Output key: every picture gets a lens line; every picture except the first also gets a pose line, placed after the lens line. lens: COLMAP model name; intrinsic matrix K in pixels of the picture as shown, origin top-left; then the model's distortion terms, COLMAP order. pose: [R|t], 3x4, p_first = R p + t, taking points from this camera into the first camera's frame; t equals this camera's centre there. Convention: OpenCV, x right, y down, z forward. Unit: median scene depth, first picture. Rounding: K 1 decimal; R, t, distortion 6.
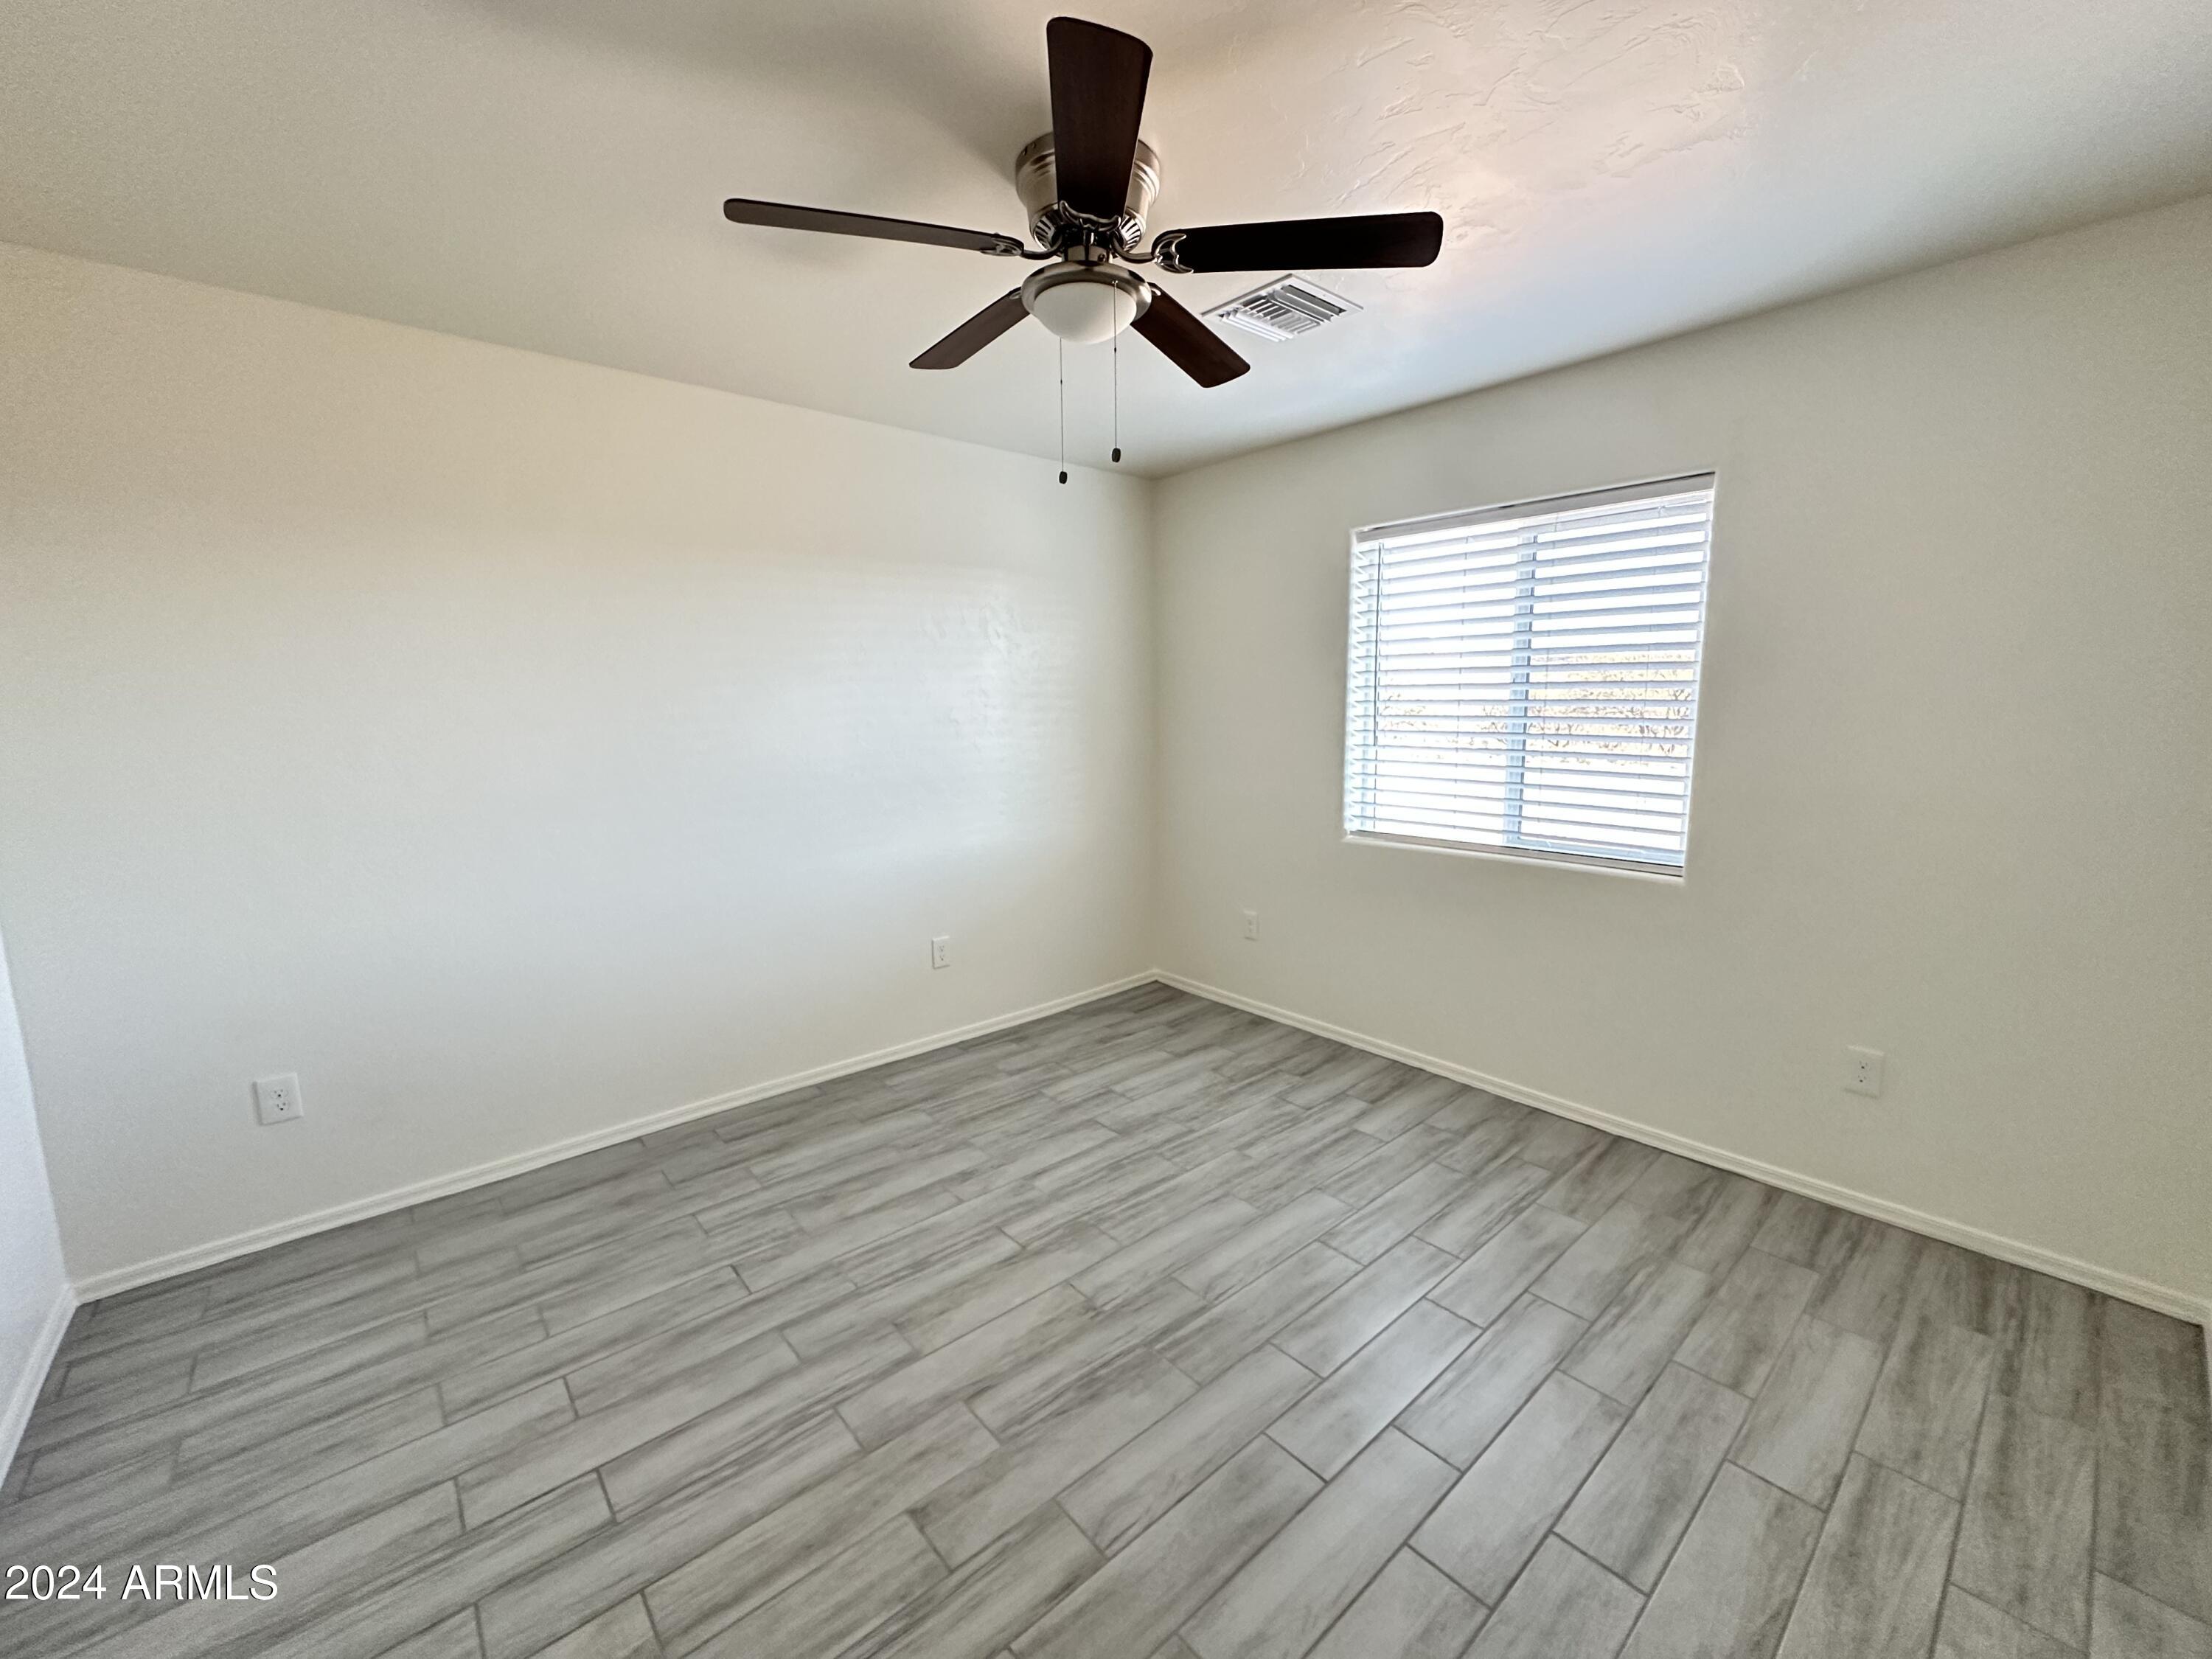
lens RADIAL K [[882.6, 0, 1104.9], [0, 882.6, 833.8], [0, 0, 1]] dist [-0.002227, -0.000534]
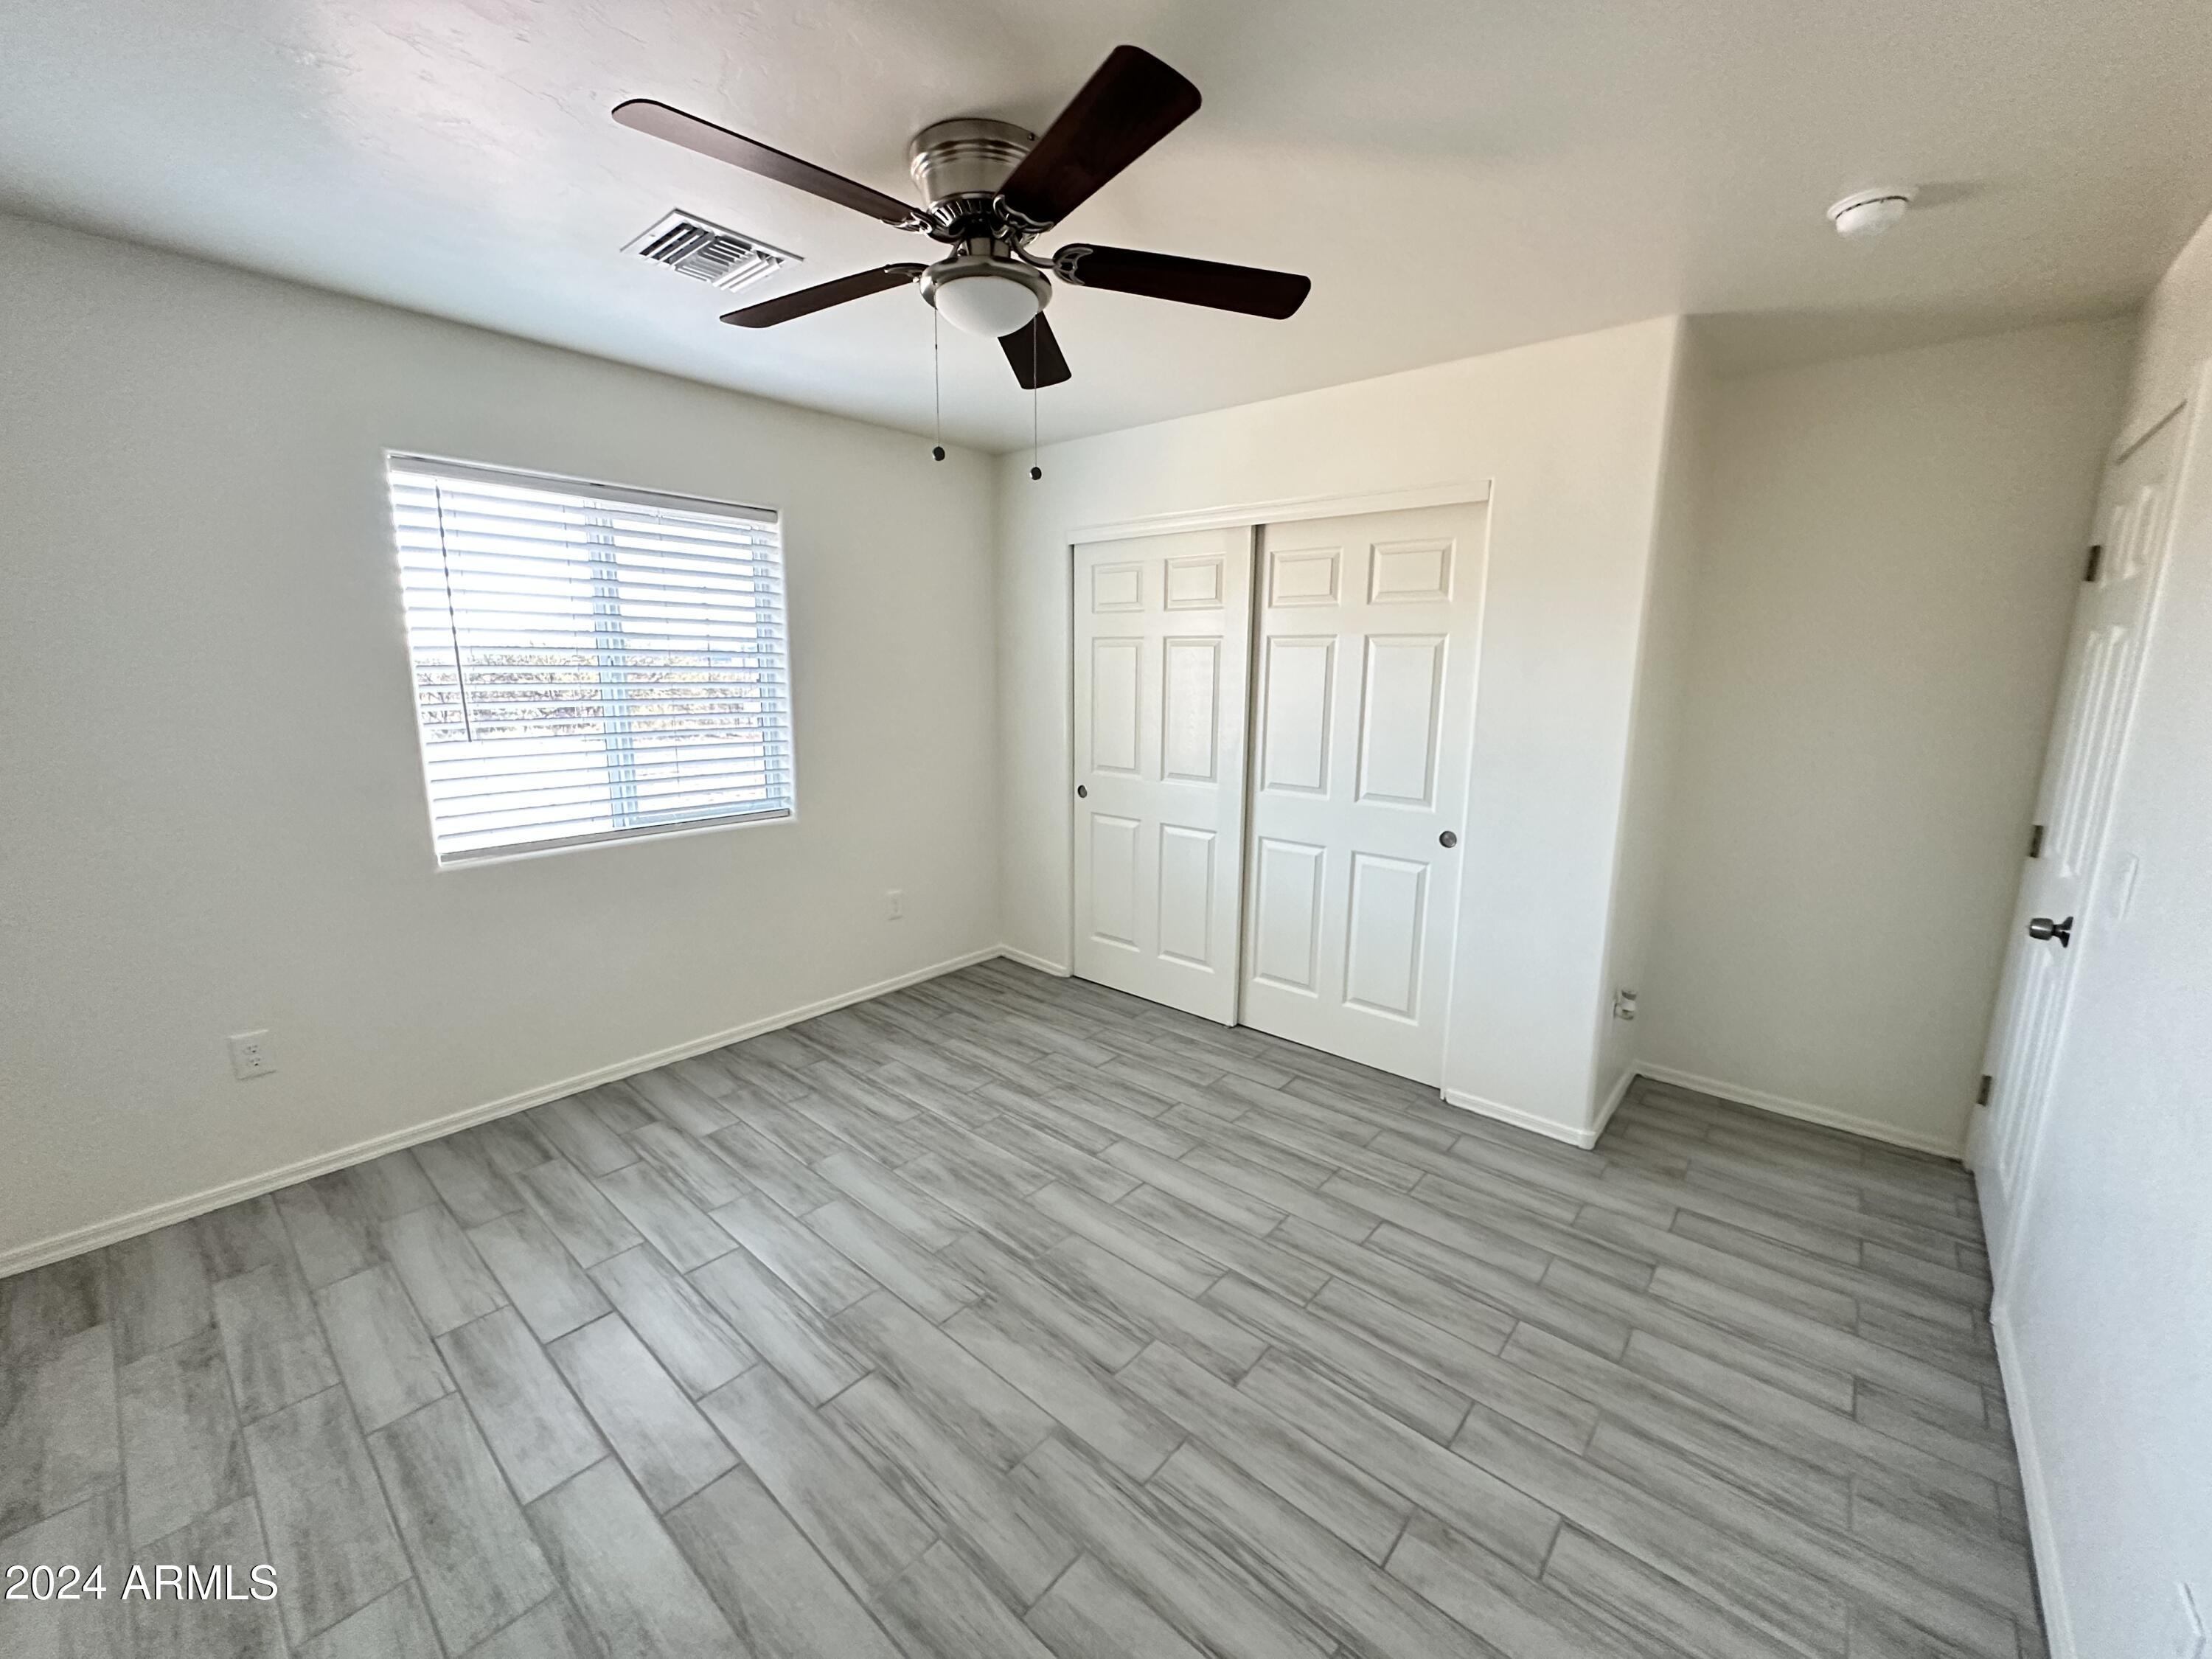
lens RADIAL K [[882.6, 0, 1106.2], [0, 882.6, 829.2], [0, 0, 1]] dist [-0.002227, -0.000534]
pose [[-0.140653, -0.176079, 0.974276, -0.768321], [0.138572, 0.970871, 0.195469, -0.135077], [-0.980314, 0.162500, -0.112156, 0.741178]]
